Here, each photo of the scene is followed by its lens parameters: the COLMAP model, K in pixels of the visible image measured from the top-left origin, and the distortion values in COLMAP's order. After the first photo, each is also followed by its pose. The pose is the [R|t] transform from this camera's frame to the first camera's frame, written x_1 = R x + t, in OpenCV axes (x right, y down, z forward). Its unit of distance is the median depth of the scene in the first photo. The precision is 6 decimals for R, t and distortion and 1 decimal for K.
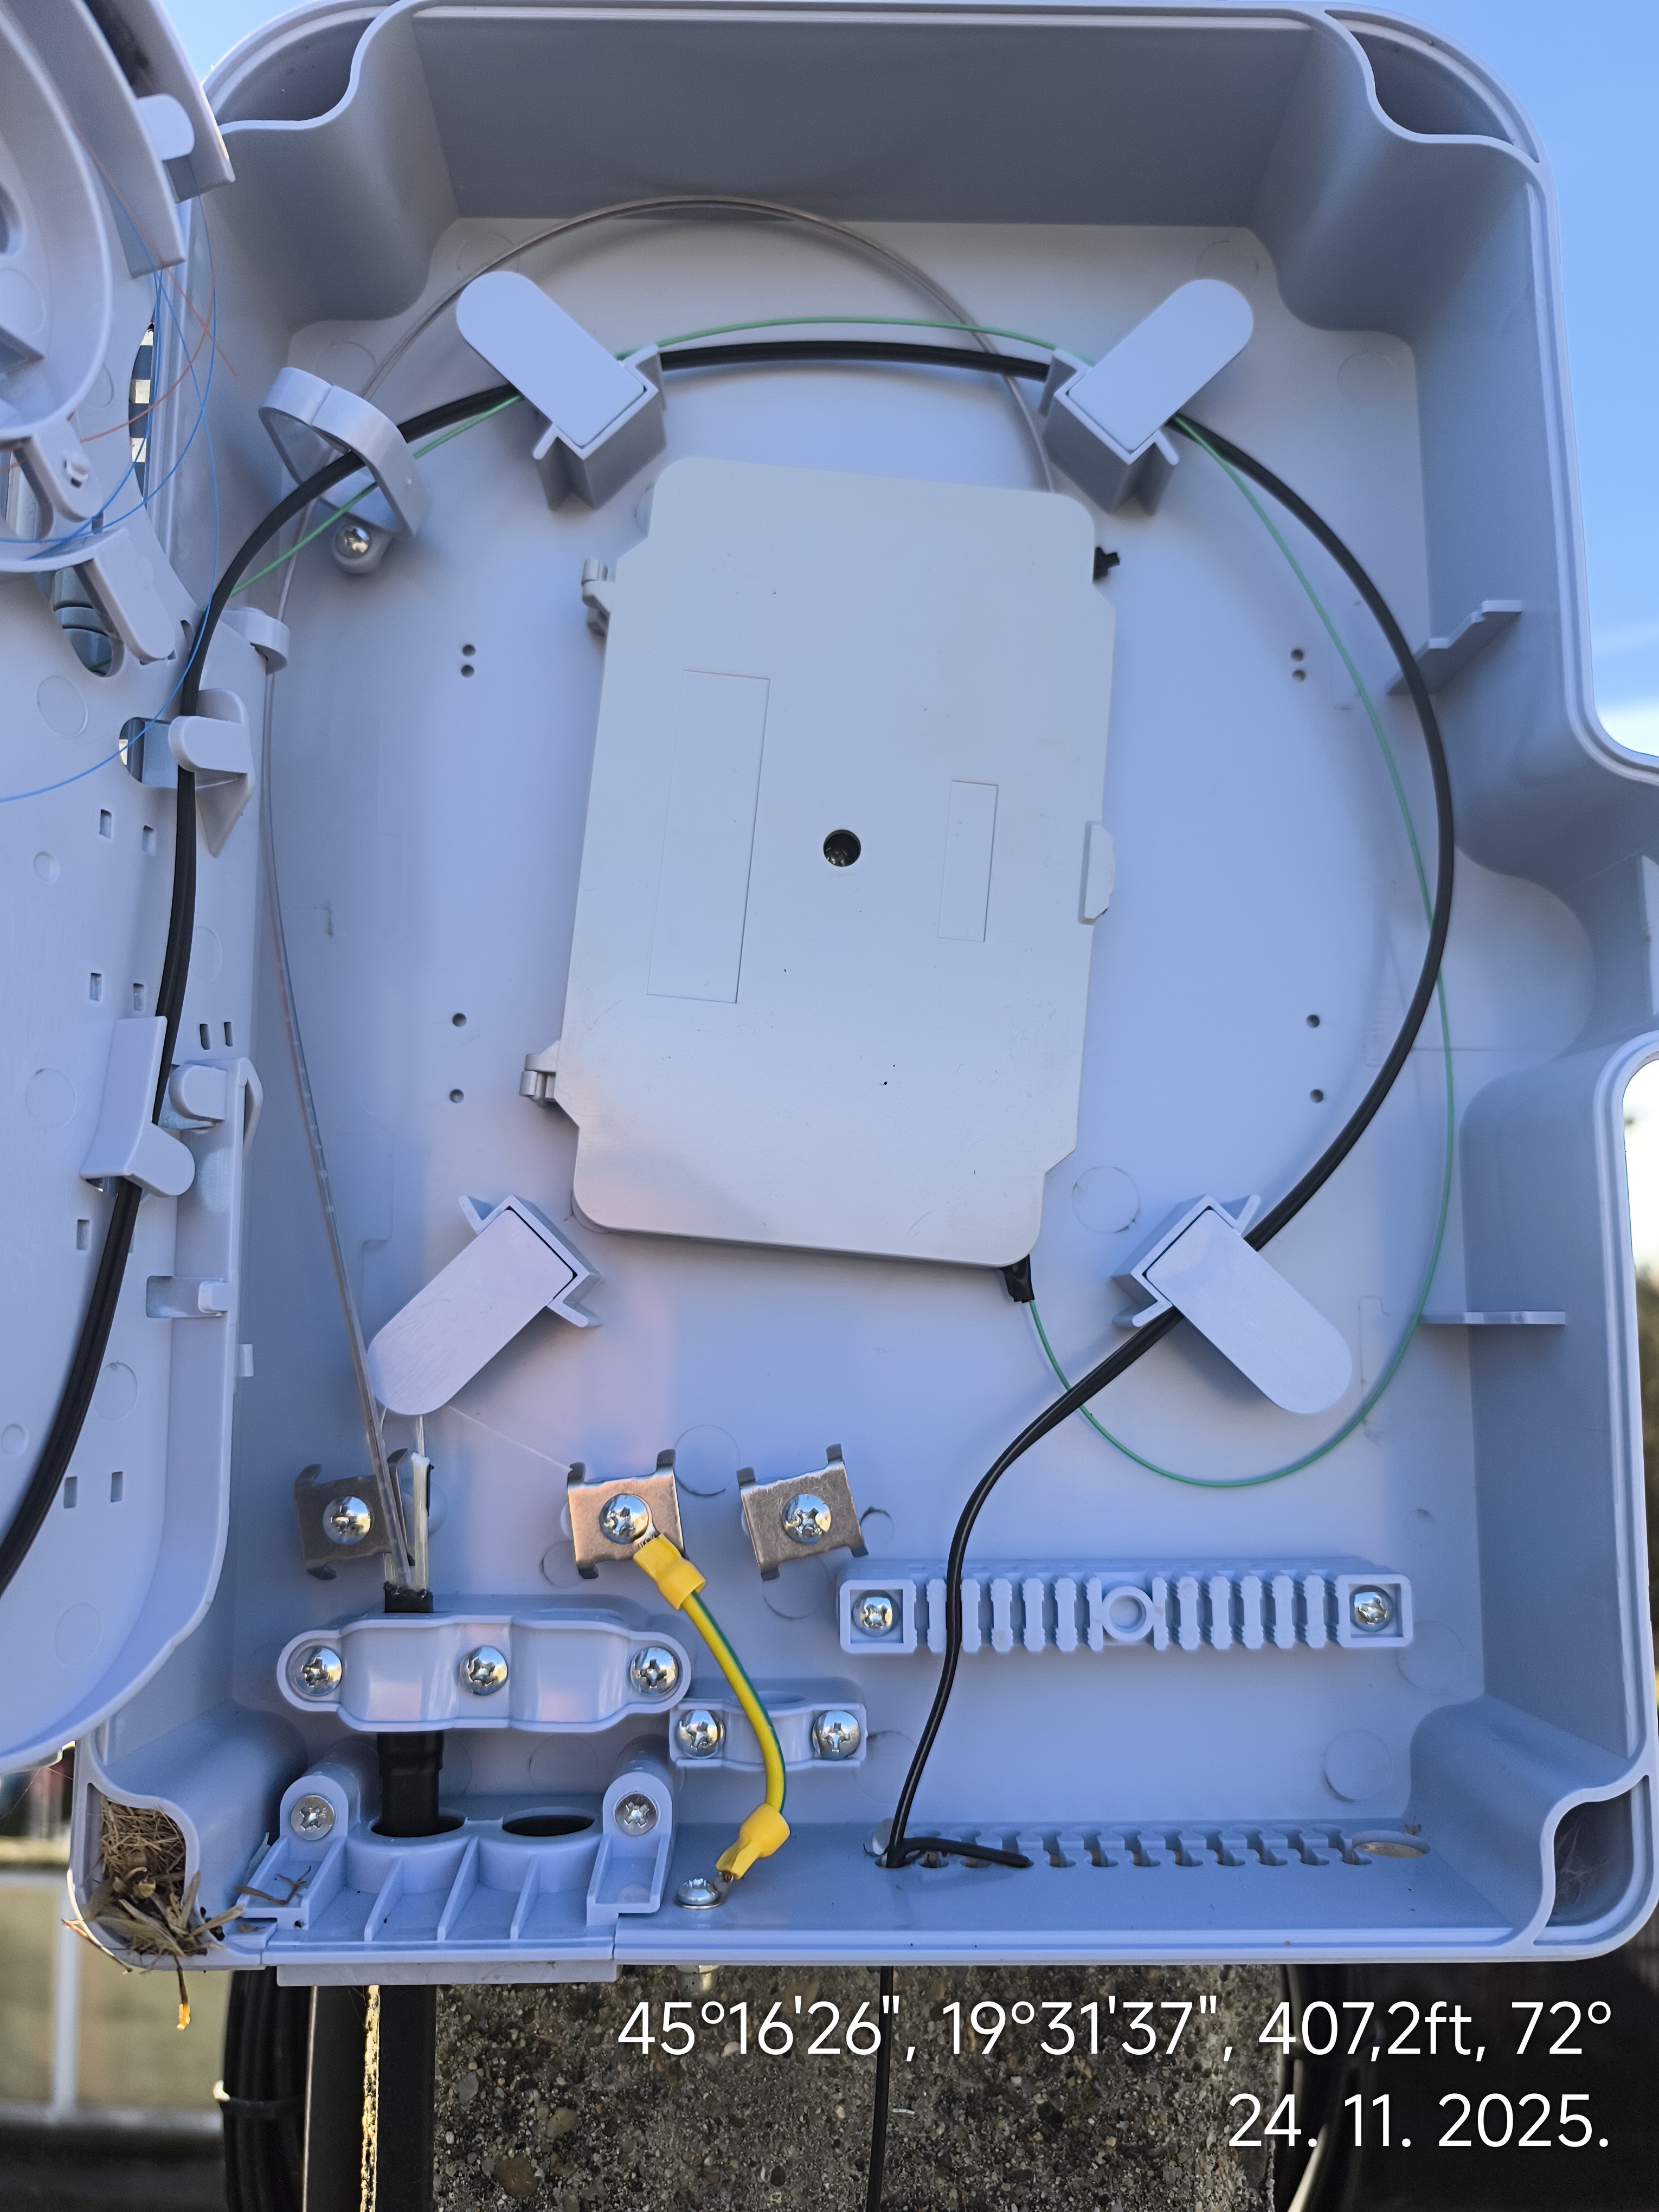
lens RADIAL K [[1577.4, 0, 832.1], [0, 1577.4, 1142.5], [0, 0, 1]] dist [-0.007263, -0.024737]
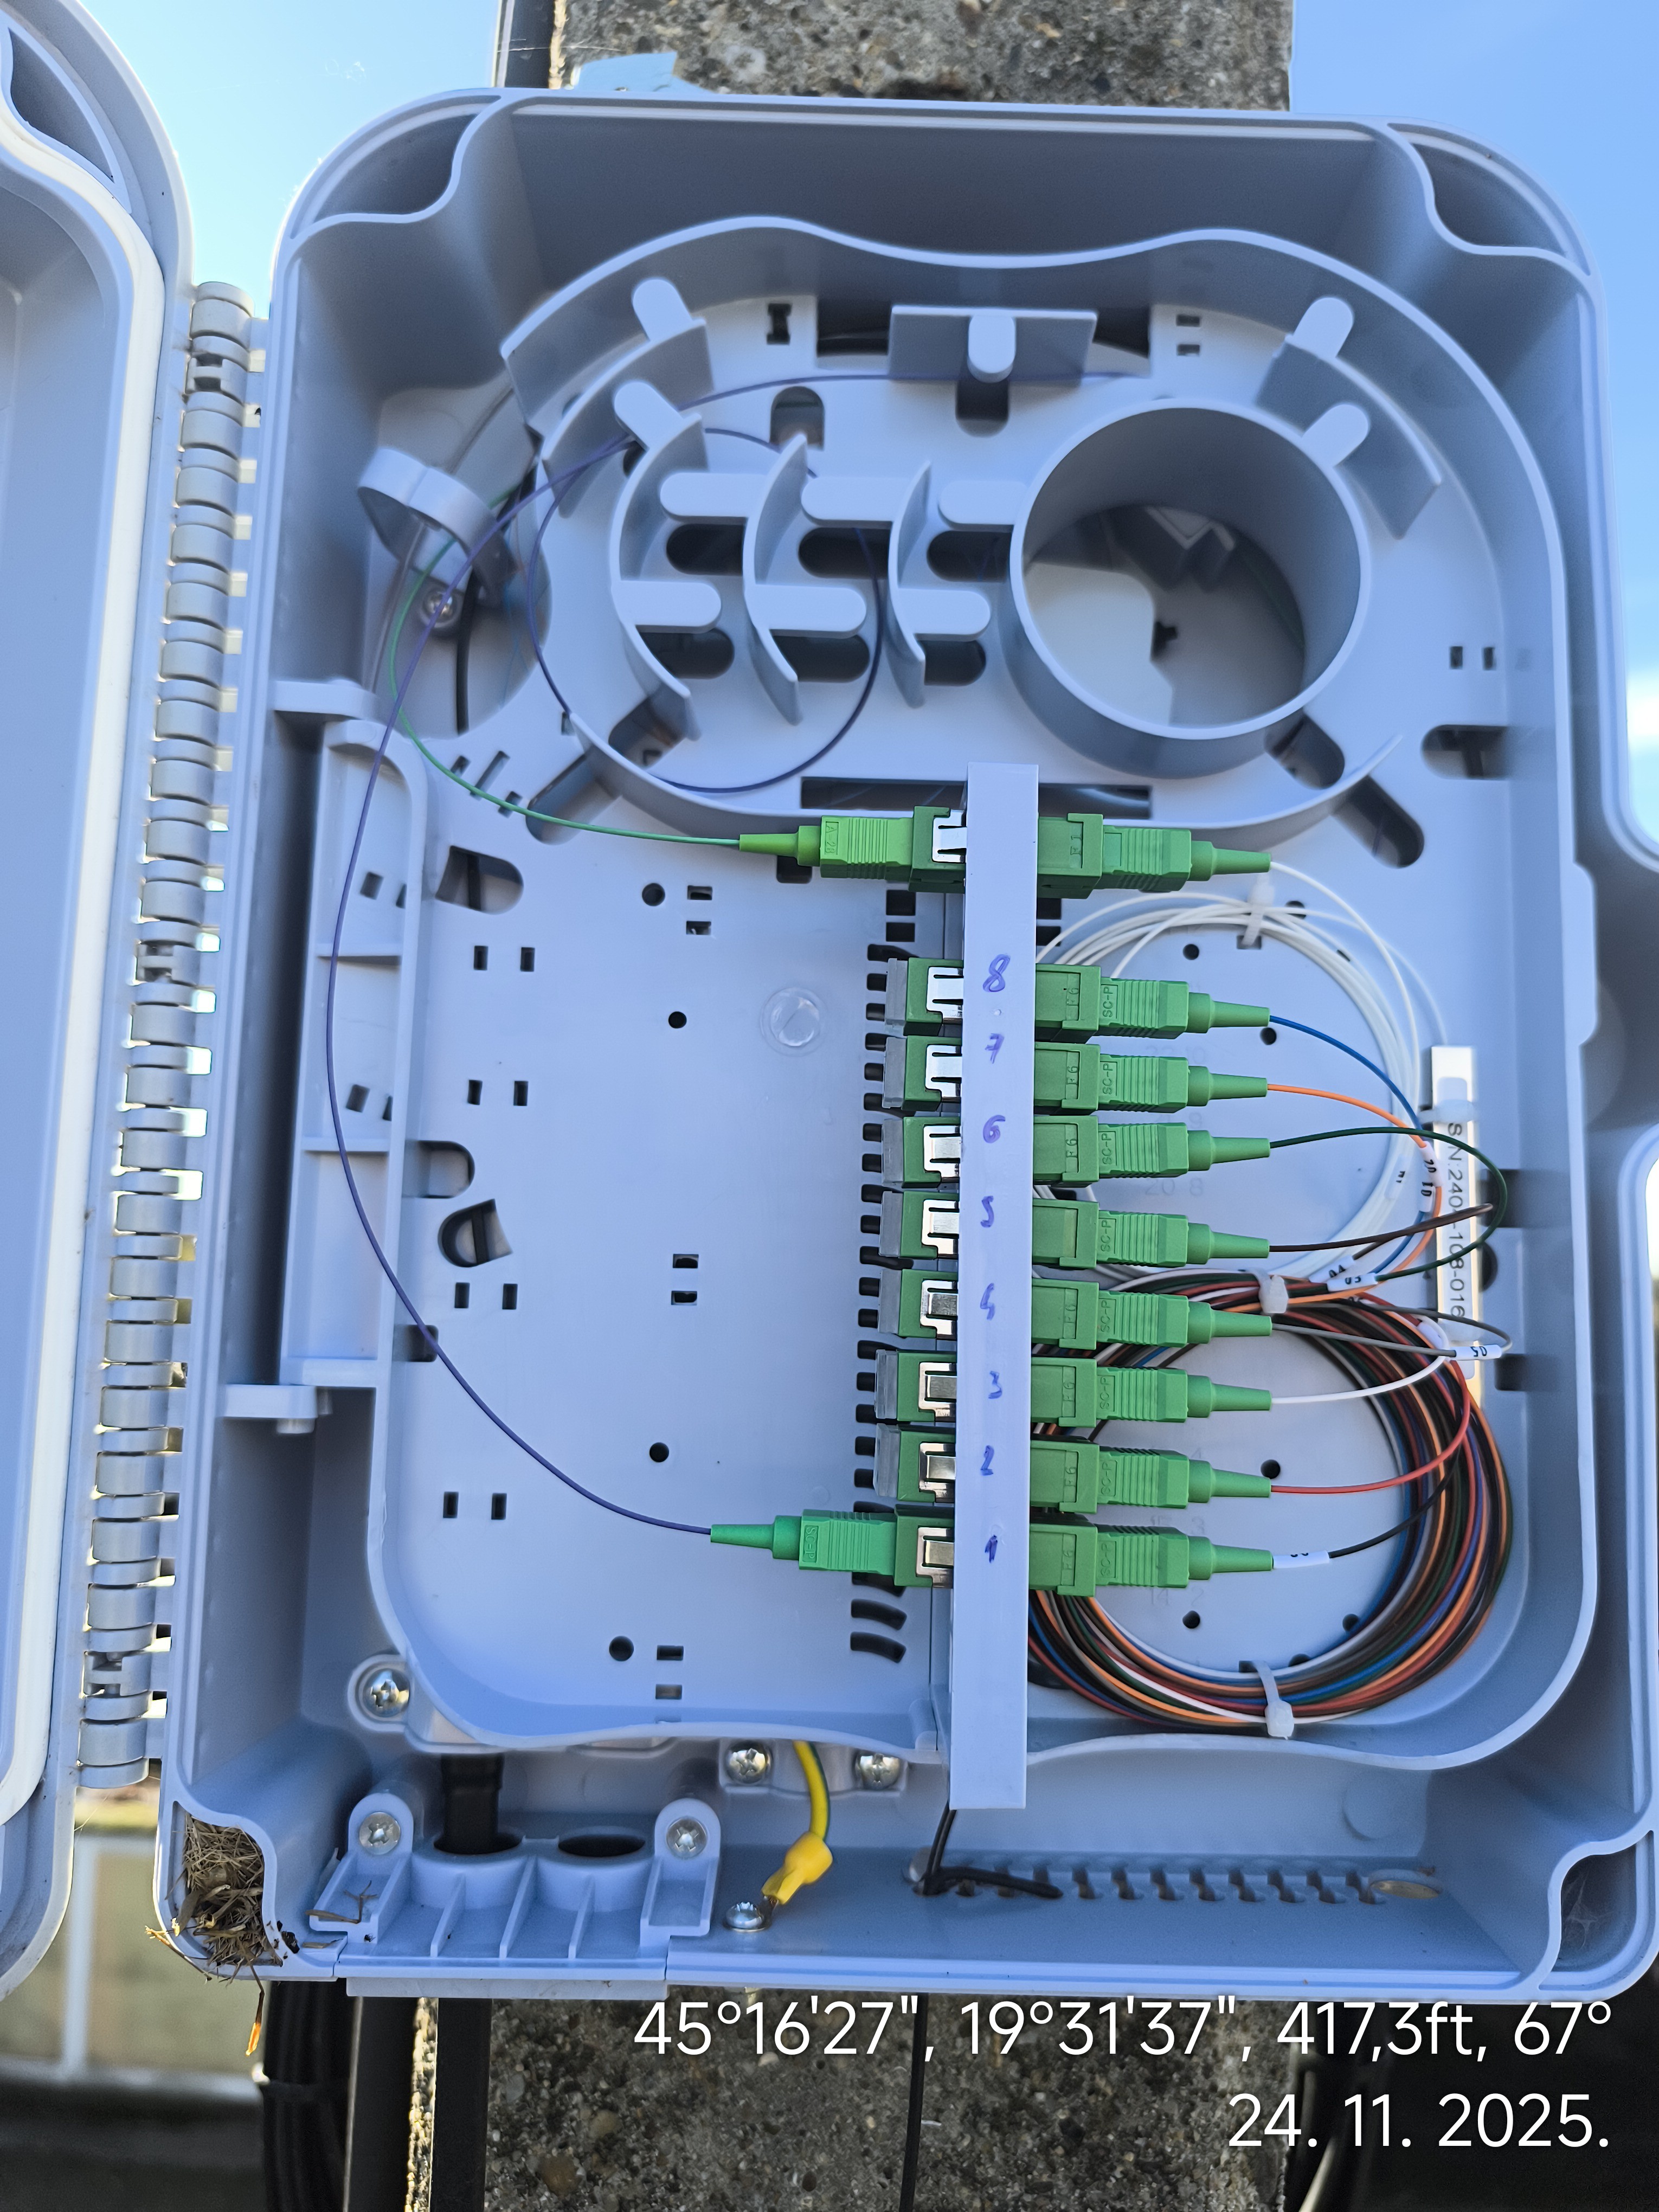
lens RADIAL K [[1577.4, 0, 847.8], [0, 1577.4, 1126.5], [0, 0, 1]] dist [-0.007263, -0.024737]
pose [[0.999697, 0.023503, -0.007340, -0.017717], [-0.023484, 0.999721, 0.002655, -0.046602], [0.007400, -0.002482, 0.999970, -0.041589]]
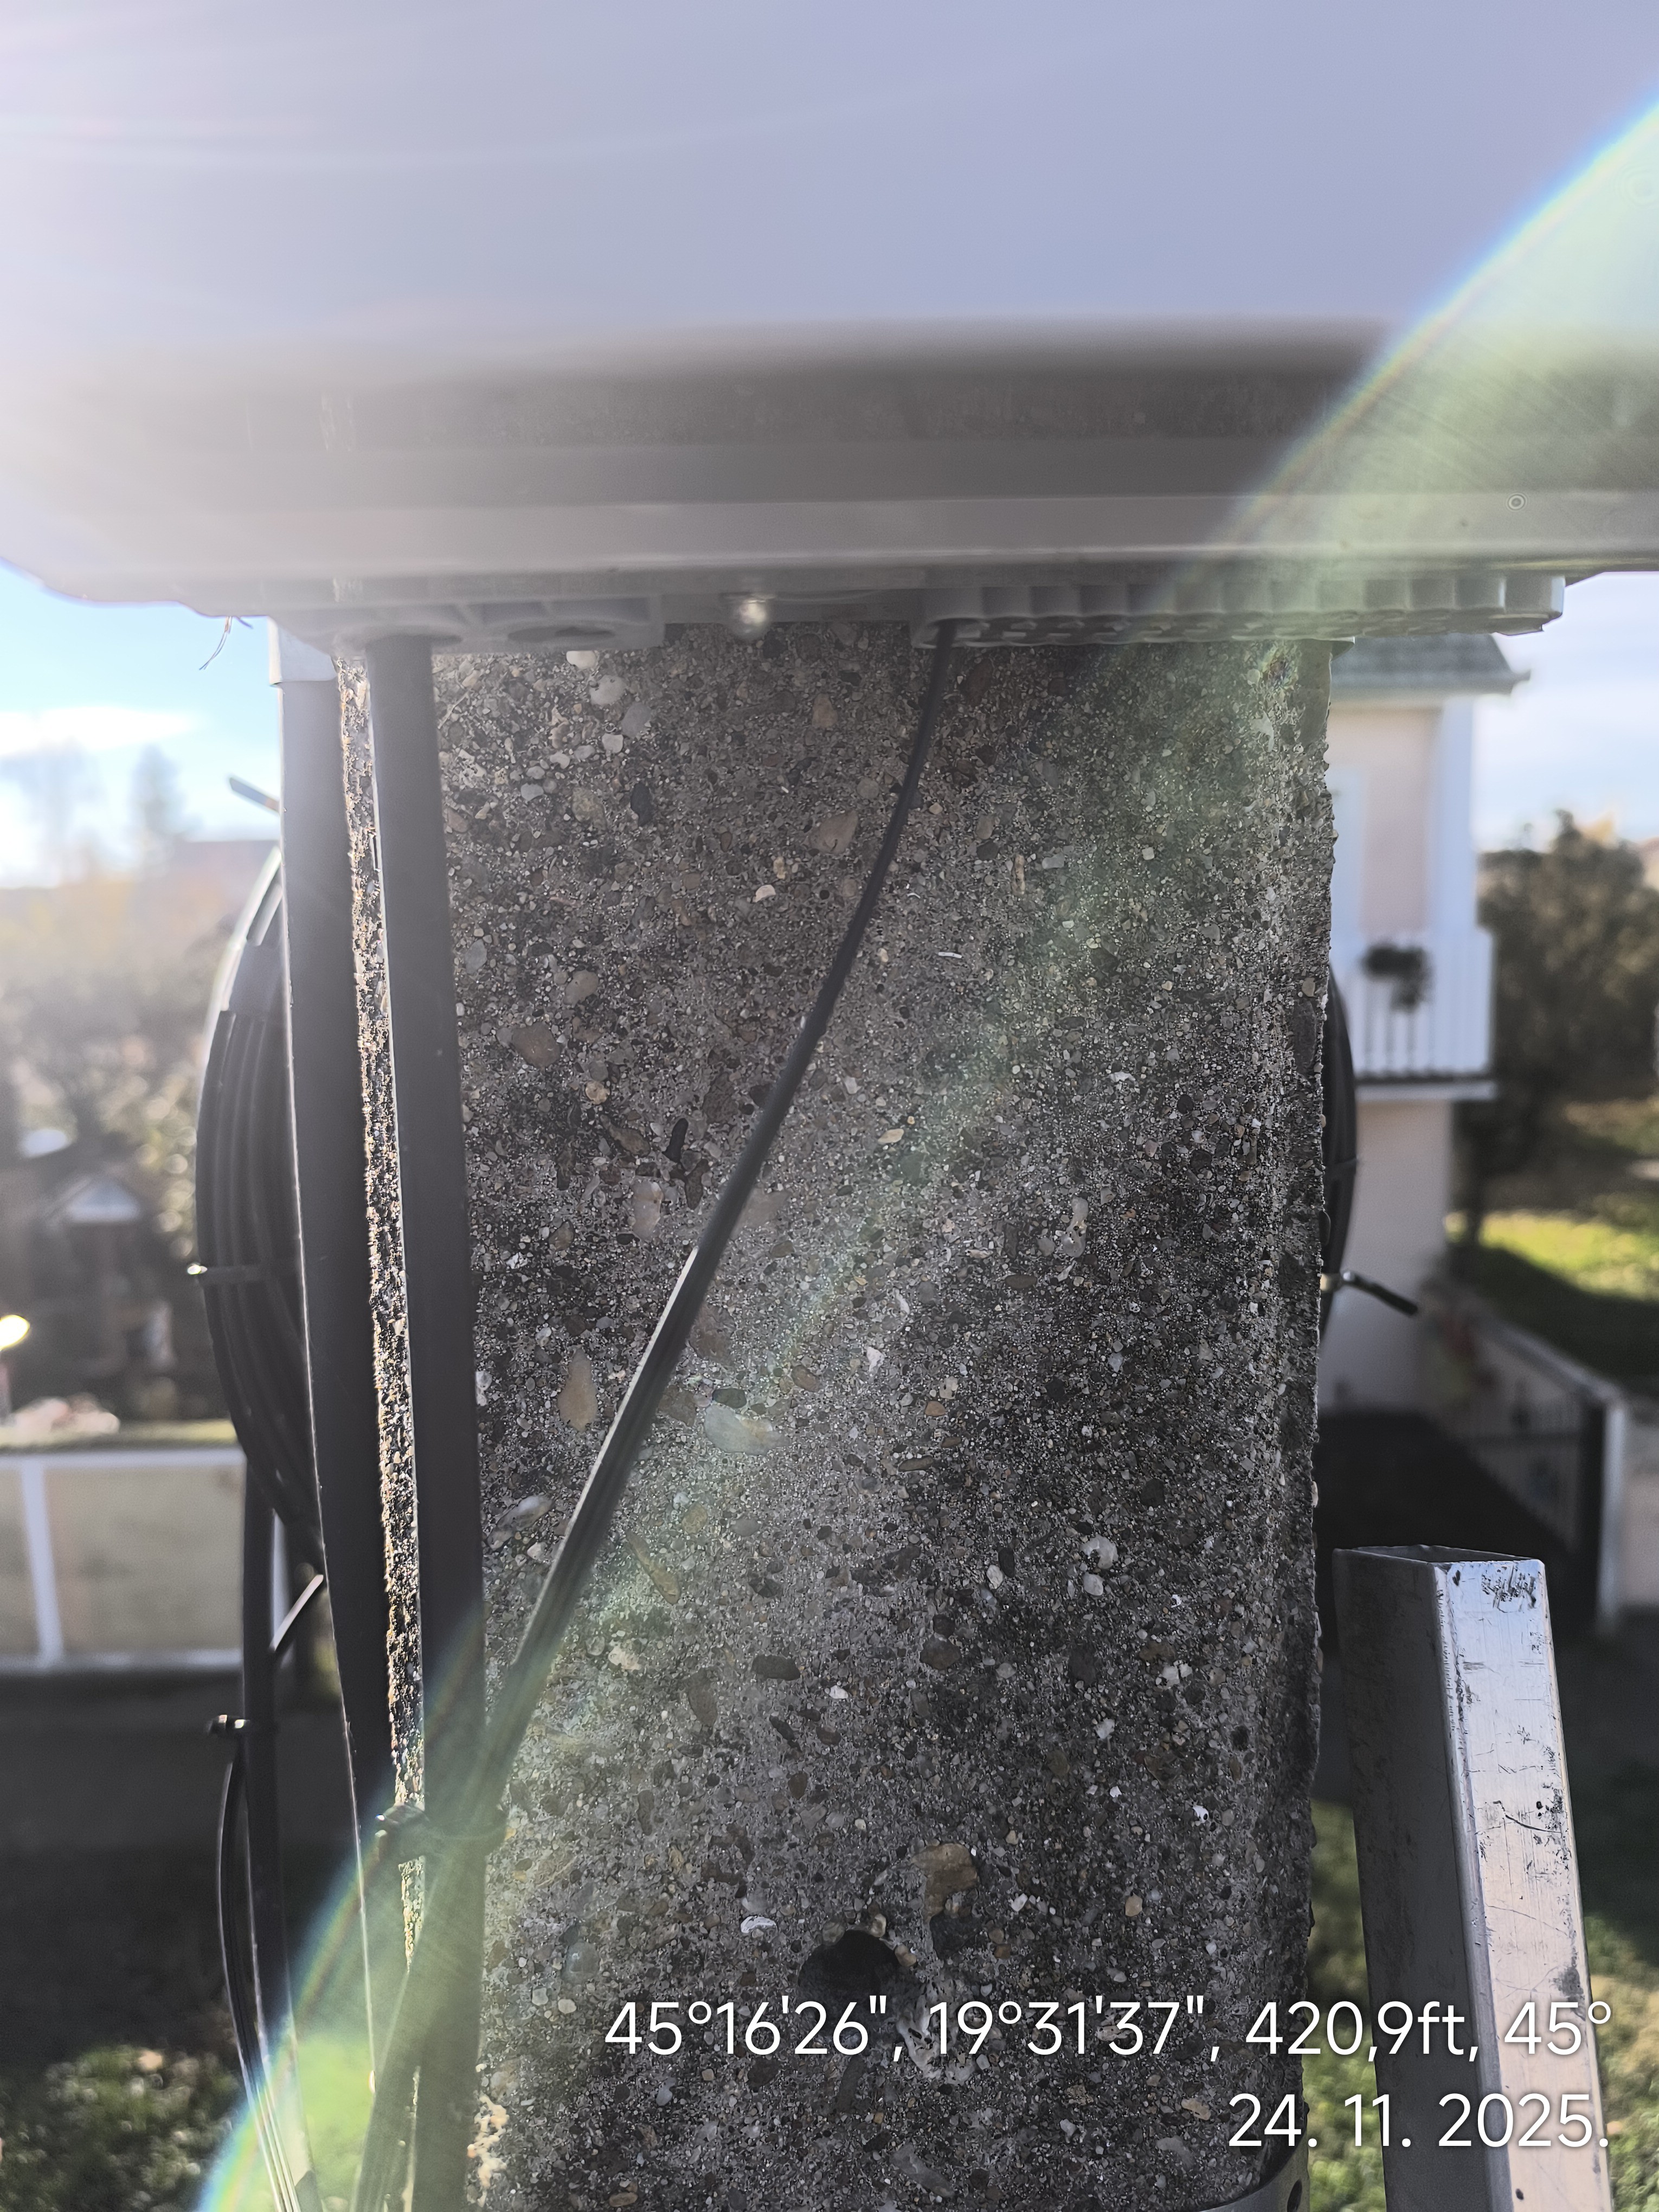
lens RADIAL K [[1577.4, 0, 835.4], [0, 1577.4, 1163.8], [0, 0, 1]] dist [-0.007263, -0.024737]
pose [[0.997238, -0.043145, 0.060455, -0.084772], [0.025560, 0.963615, 0.266071, 0.485895], [-0.069735, -0.263790, 0.962056, 0.068065]]
